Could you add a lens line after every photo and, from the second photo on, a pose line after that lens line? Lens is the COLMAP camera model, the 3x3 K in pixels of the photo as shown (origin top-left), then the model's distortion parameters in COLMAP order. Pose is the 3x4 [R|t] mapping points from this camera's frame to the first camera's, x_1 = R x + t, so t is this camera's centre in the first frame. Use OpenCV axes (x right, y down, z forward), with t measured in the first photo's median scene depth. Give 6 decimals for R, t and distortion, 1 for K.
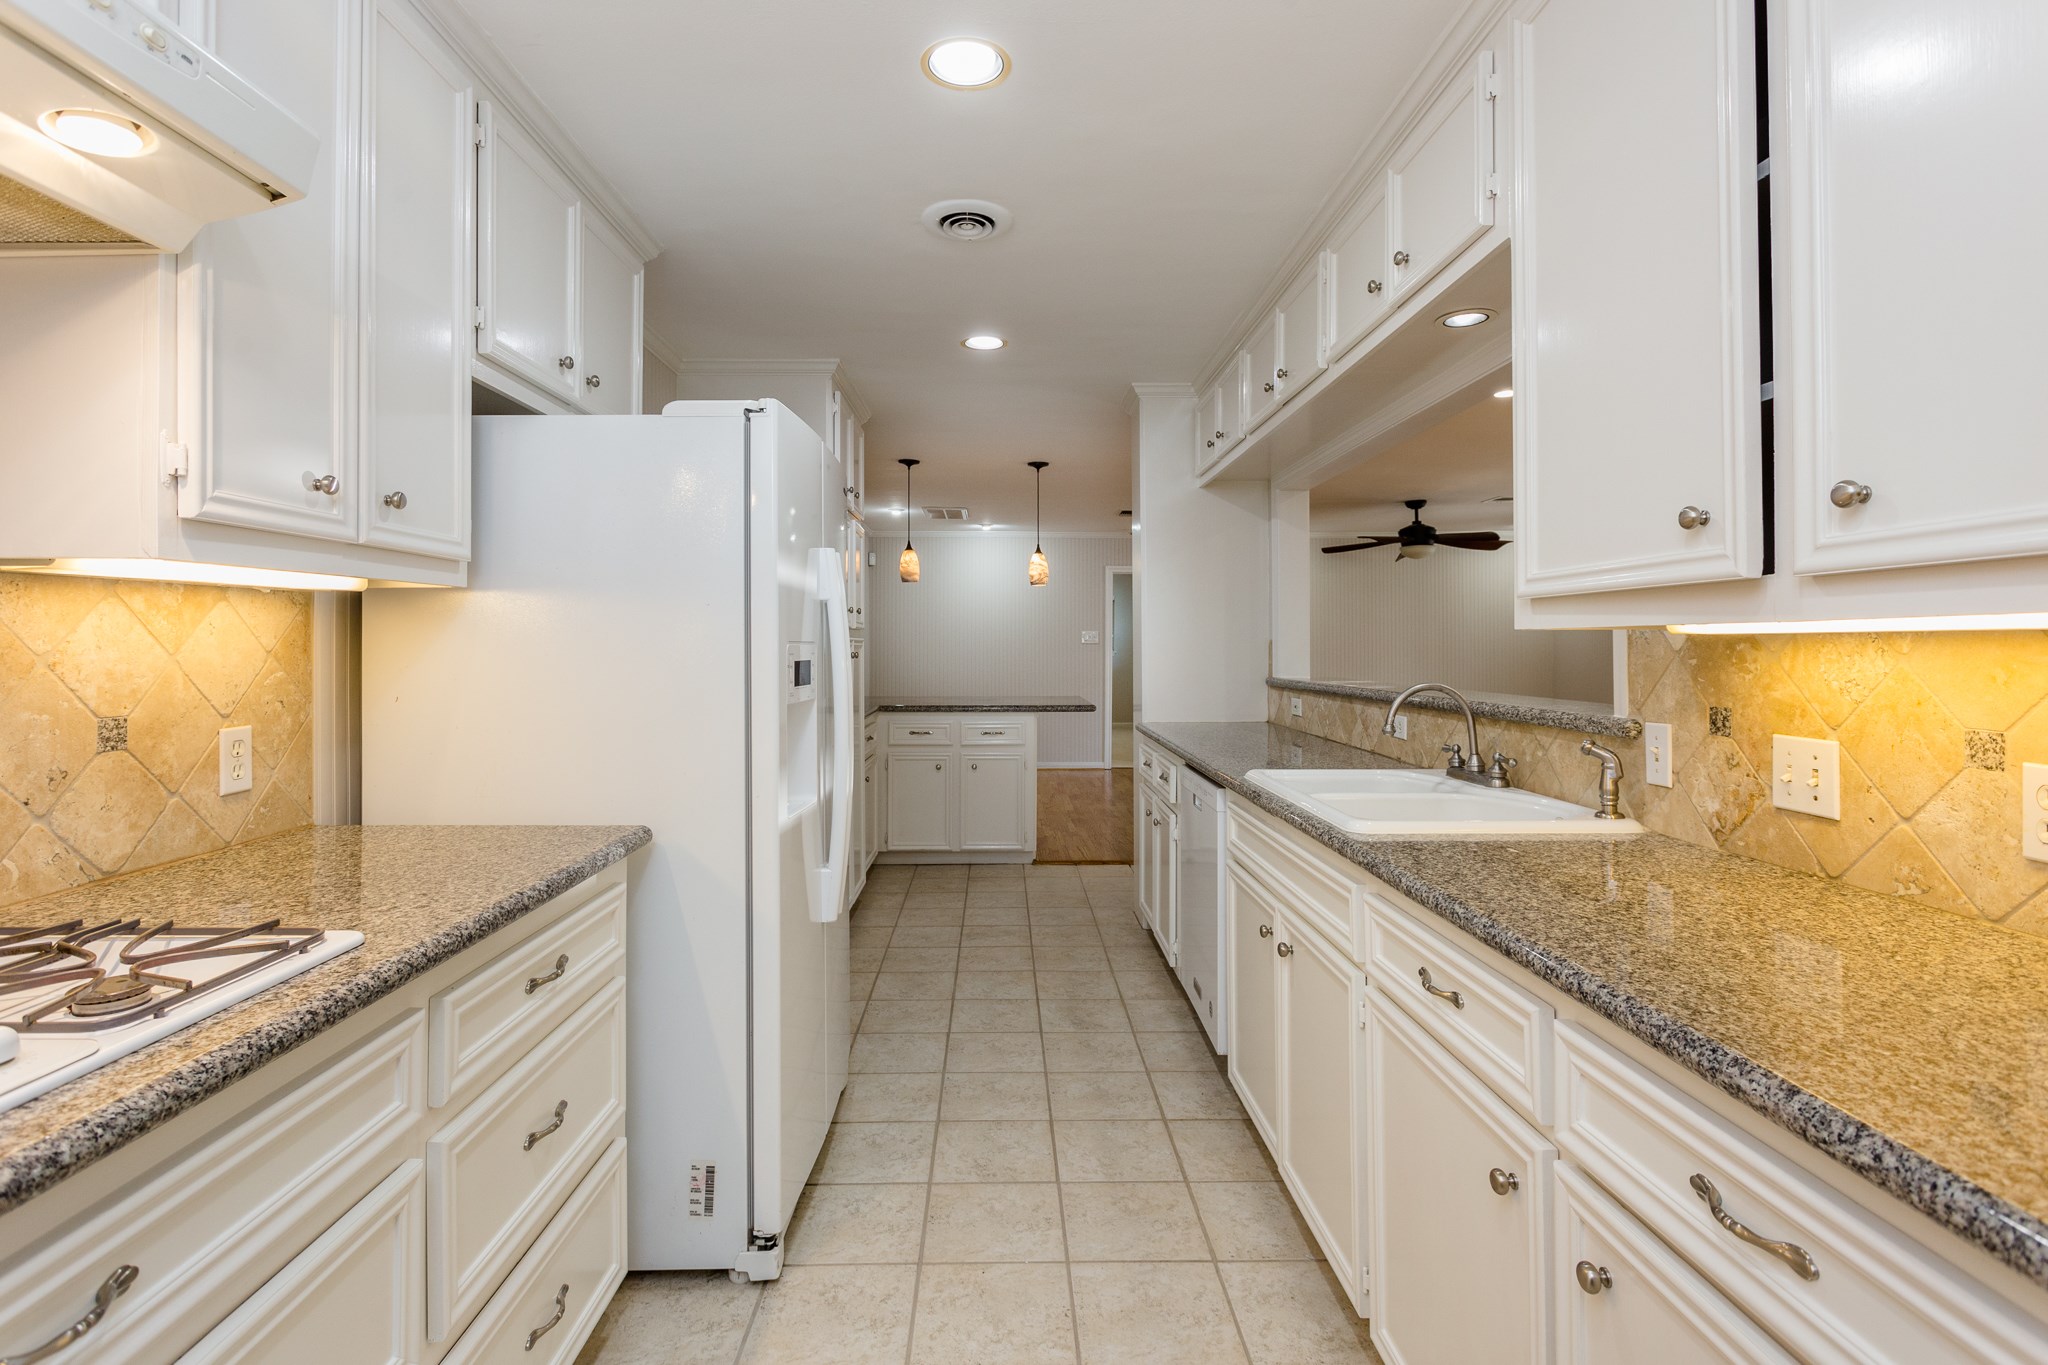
lens RADIAL K [[987.1, 0, 1019.3], [0, 987.1, 647.6], [0, 0, 1]] dist [0.001531, 0.000000]
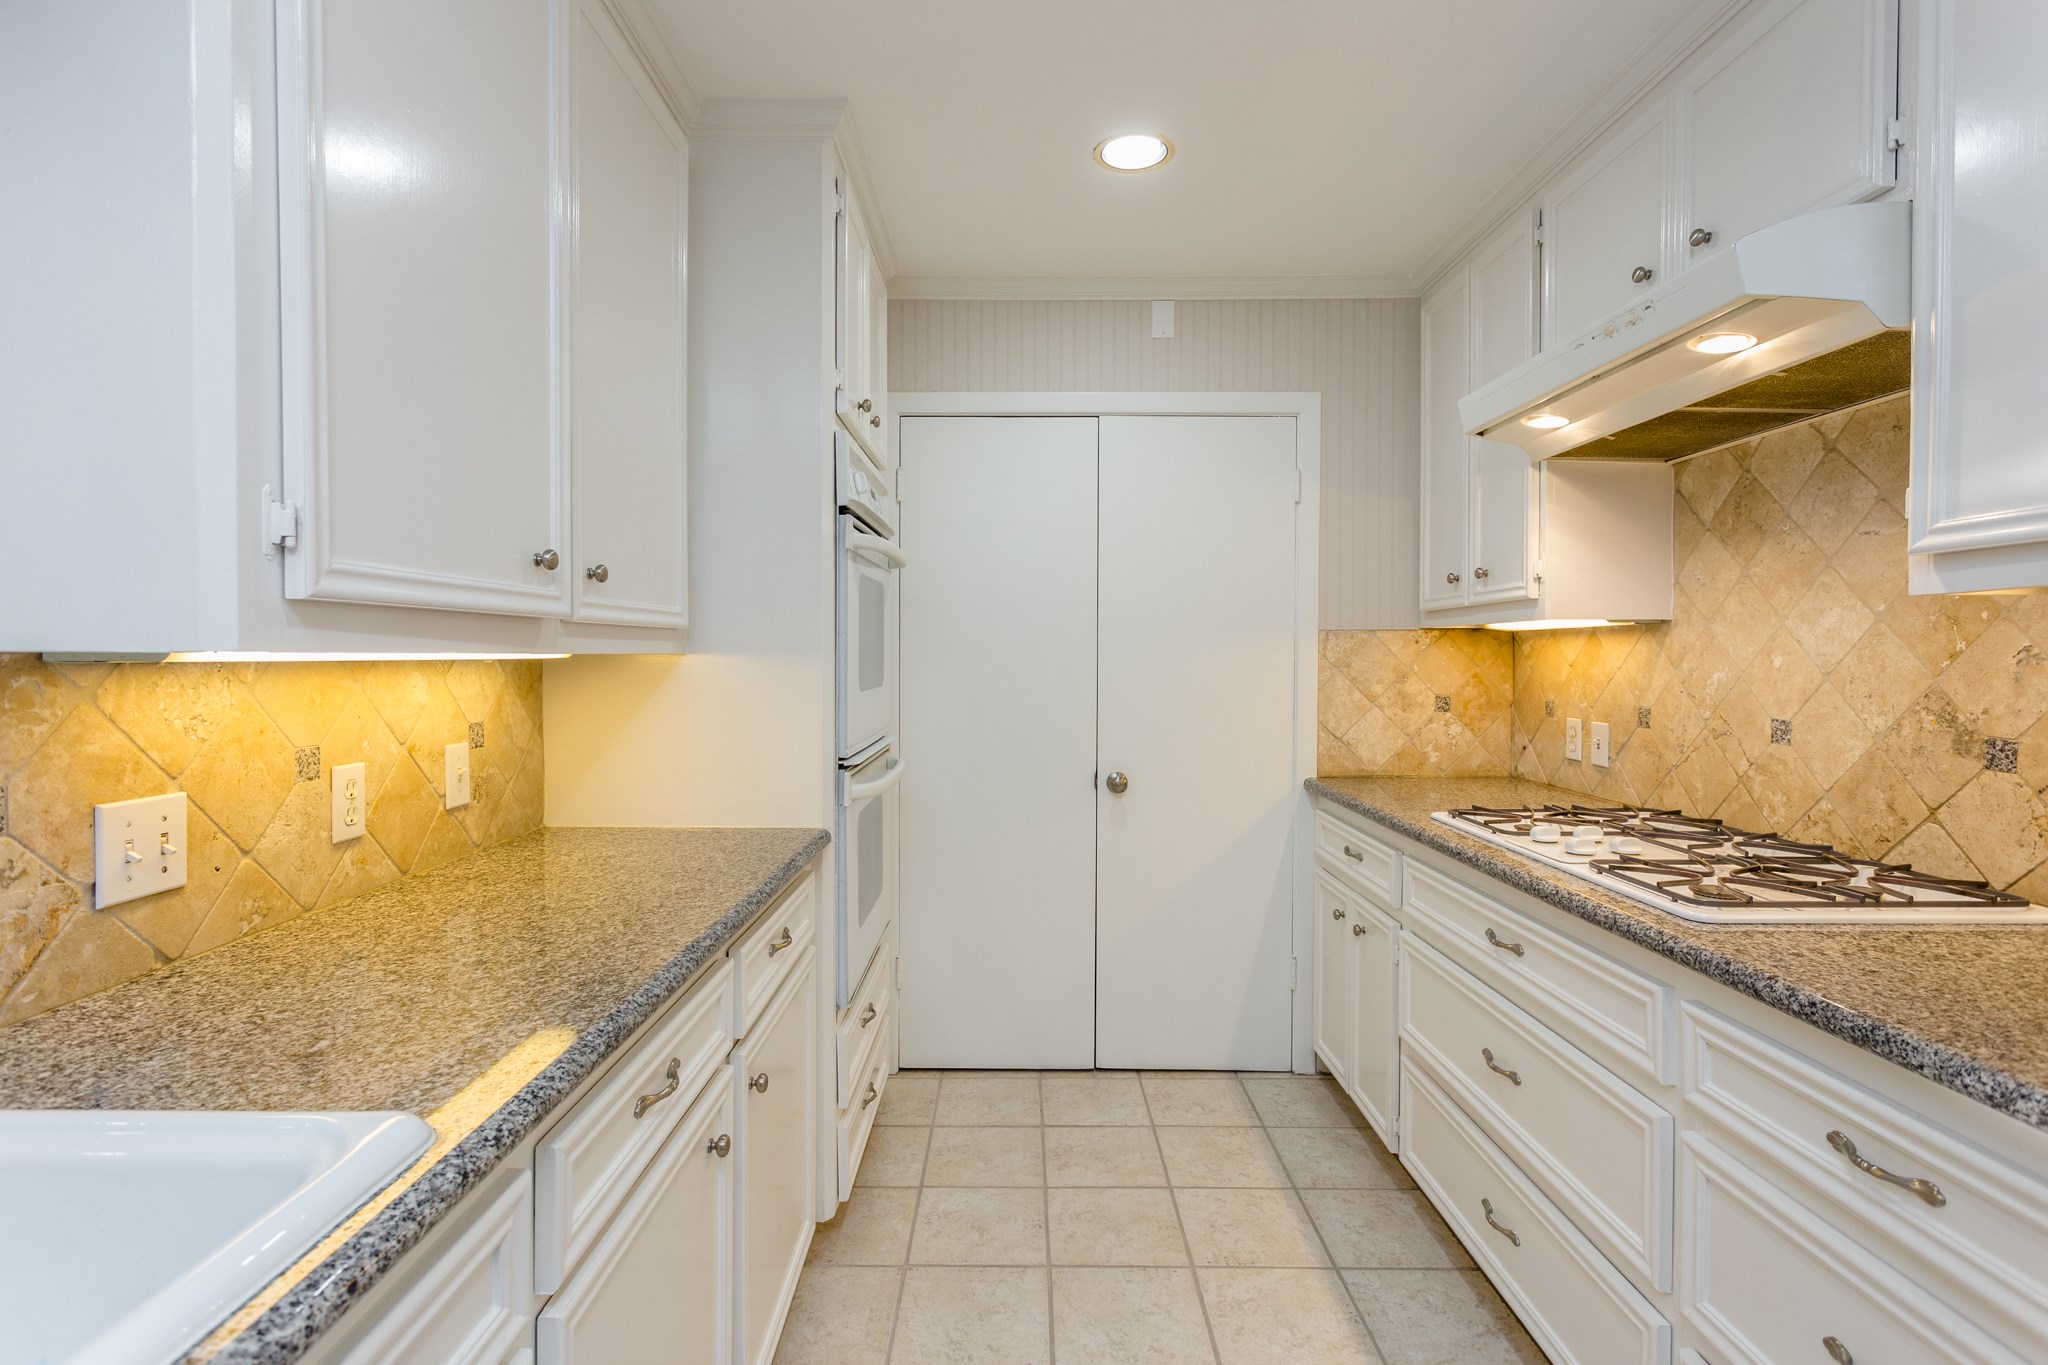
lens RADIAL K [[976.1, 0, 1018.2], [0, 976.1, 659.5], [0, 0, 1]] dist [-0.003509, 0.000311]
pose [[-0.999892, 0.006642, 0.013109, 0.114314], [0.006702, 0.999967, 0.004561, -0.015893], [-0.013078, 0.004648, -0.999904, 1.854540]]
